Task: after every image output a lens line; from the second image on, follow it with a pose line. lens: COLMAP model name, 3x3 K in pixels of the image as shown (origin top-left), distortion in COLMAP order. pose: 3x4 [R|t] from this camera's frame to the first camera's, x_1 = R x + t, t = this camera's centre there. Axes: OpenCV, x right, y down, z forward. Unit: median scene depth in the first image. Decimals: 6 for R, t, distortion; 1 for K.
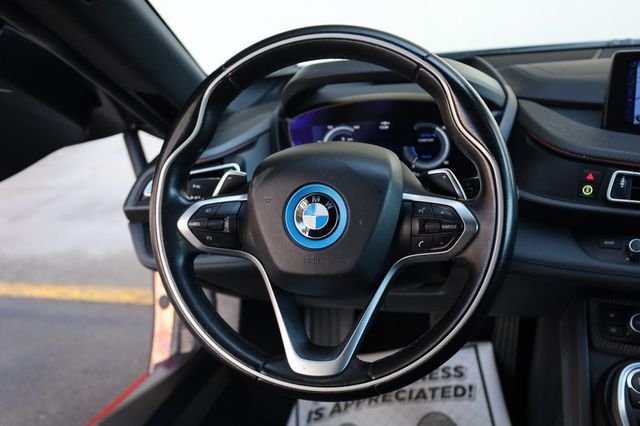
lens RADIAL K [[693.8, 0, 321.1], [0, 693.8, 217.1], [0, 0, 1]] dist [0.012082, 0.000000]
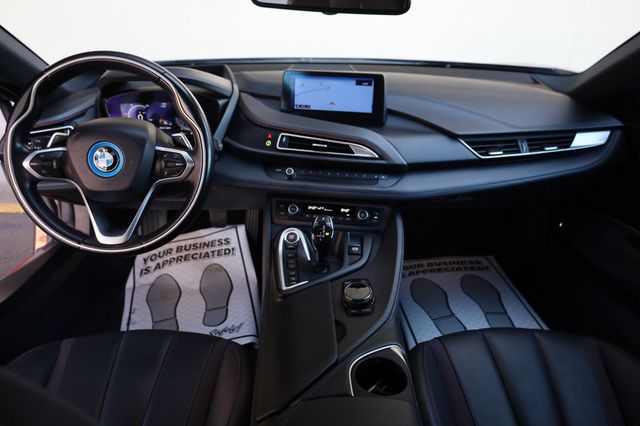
lens RADIAL K [[435.0, 0, 318.6], [0, 435.0, 212.7], [0, 0, 1]] dist [0.004789, 0.003483]
pose [[0.956711, -0.045599, 0.287446, 0.162616], [0.005501, 0.990307, 0.138790, -0.014946], [-0.290988, -0.131201, 0.947688, -0.232550]]
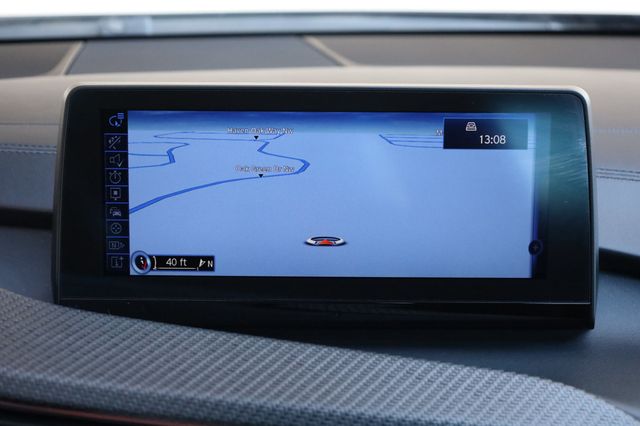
lens RADIAL K [[1169.4, 0, 319.1], [0, 1169.4, 213.4], [0, 0, 1]] dist [-0.087752, 0.000000]
pose [[0.878600, -0.051205, 0.474806, 0.261865], [0.065969, 0.997717, -0.014474, -0.164106], [-0.472980, 0.044039, 0.879972, 0.429745]]
